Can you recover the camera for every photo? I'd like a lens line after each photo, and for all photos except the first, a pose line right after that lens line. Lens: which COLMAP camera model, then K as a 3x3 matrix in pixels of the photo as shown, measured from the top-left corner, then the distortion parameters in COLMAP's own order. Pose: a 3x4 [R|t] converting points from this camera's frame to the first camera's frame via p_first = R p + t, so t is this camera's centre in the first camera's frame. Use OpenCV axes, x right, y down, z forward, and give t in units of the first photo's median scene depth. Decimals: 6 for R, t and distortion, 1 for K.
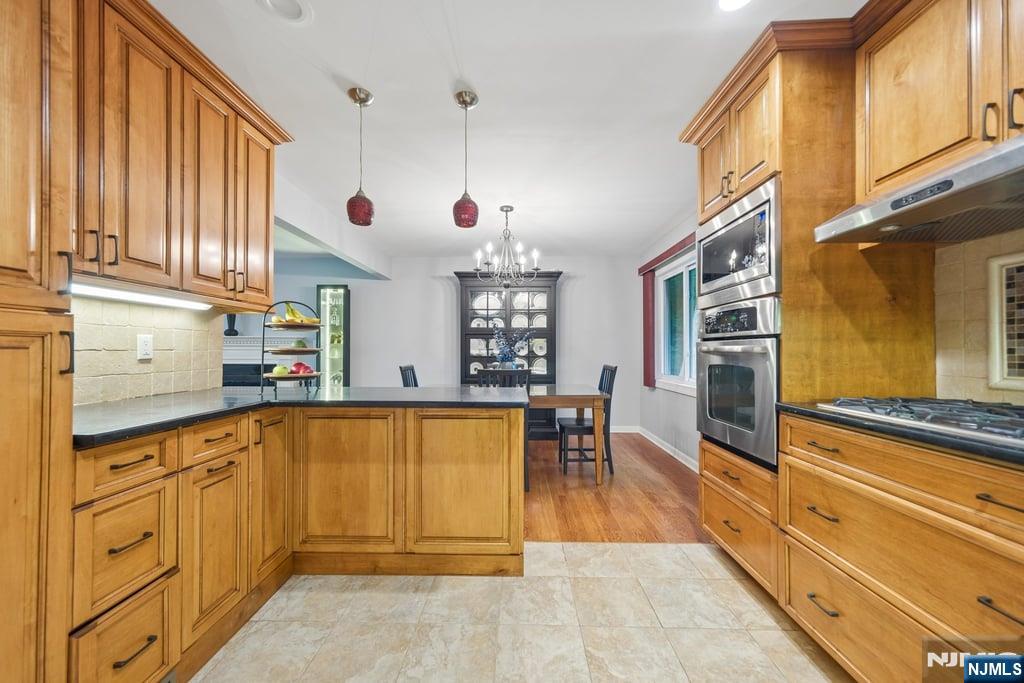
lens RADIAL K [[376.4, 0, 512.7], [0, 376.4, 346.1], [0, 0, 1]] dist [-0.001458, 0.001005]
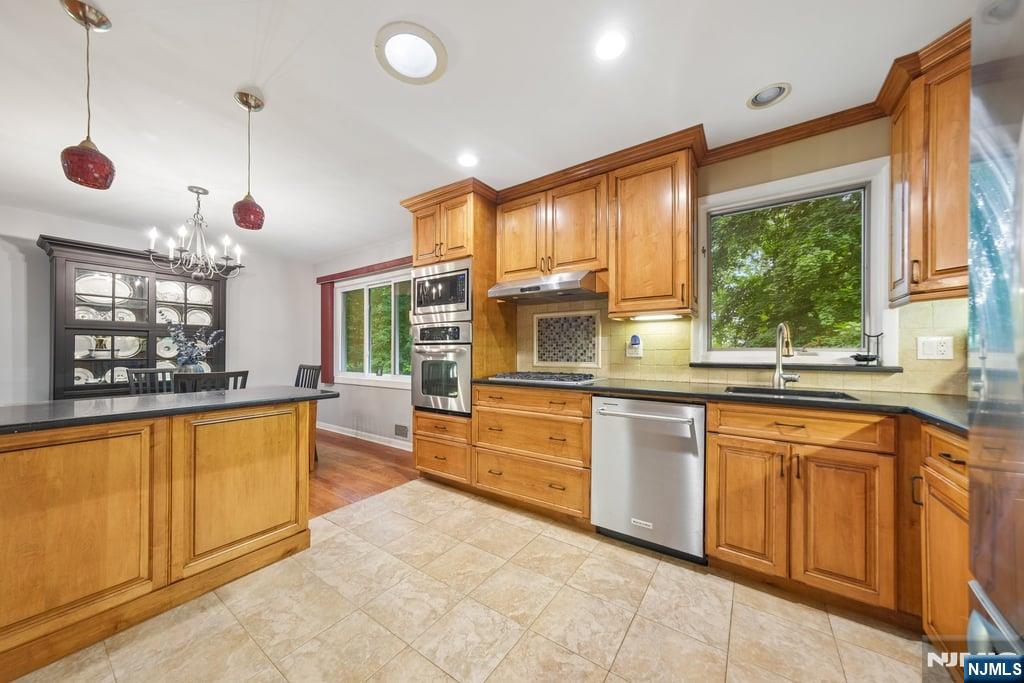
lens RADIAL K [[345.3, 0, 506.7], [0, 345.3, 348.7], [0, 0, 1]] dist [-0.001772, 0.000364]
pose [[0.560827, 0.006113, 0.827911, -0.511293], [-0.008590, 0.999962, -0.001564, -0.000395], [-0.827889, -0.006235, 0.560858, -0.089176]]
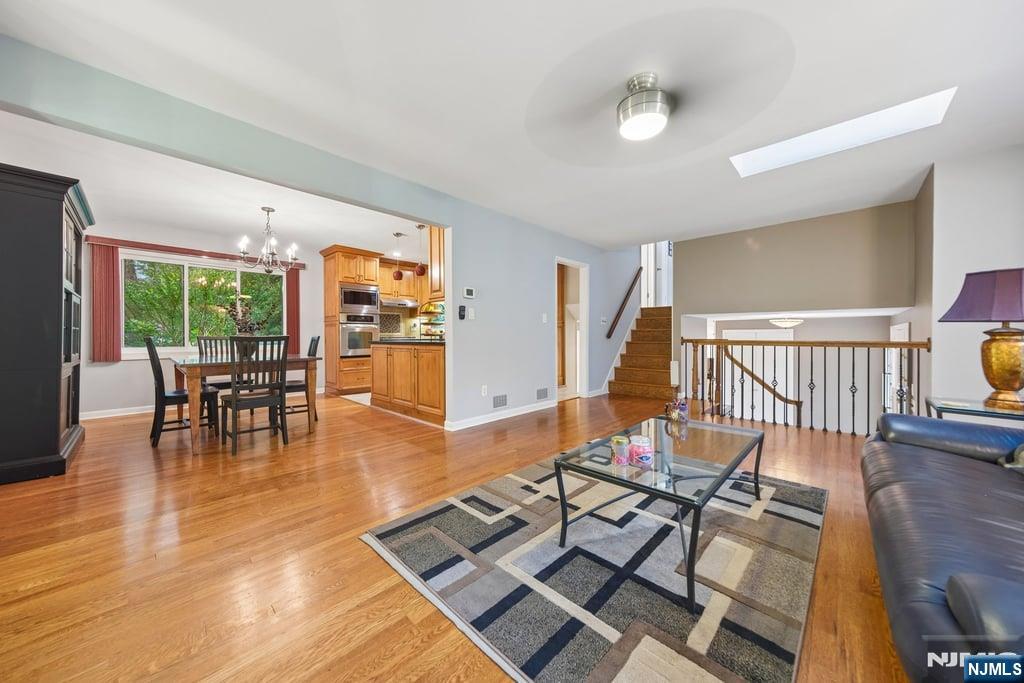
lens RADIAL K [[345.3, 0, 508.0], [0, 345.3, 334.9], [0, 0, 1]] dist [-0.001772, 0.000364]
pose [[-0.735365, 0.000712, 0.677671, -2.776907], [-0.006047, 0.999953, -0.007612, 0.103960], [-0.677644, -0.009696, -0.735326, 2.716668]]
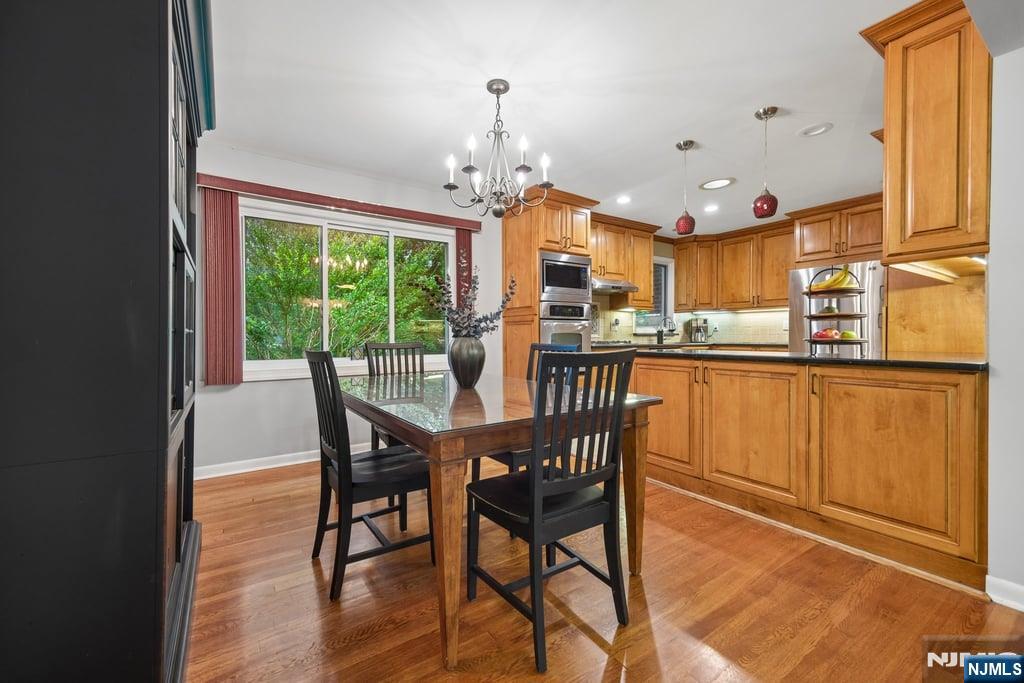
lens RADIAL K [[415.2, 0, 510.1], [0, 415.2, 337.9], [0, 0, 1]] dist [-0.001441, 0.000558]
pose [[-0.571722, -0.006903, 0.820419, -1.136157], [-0.005781, 0.999974, 0.004385, 0.073734], [-0.820427, -0.002236, -0.571747, 2.864846]]
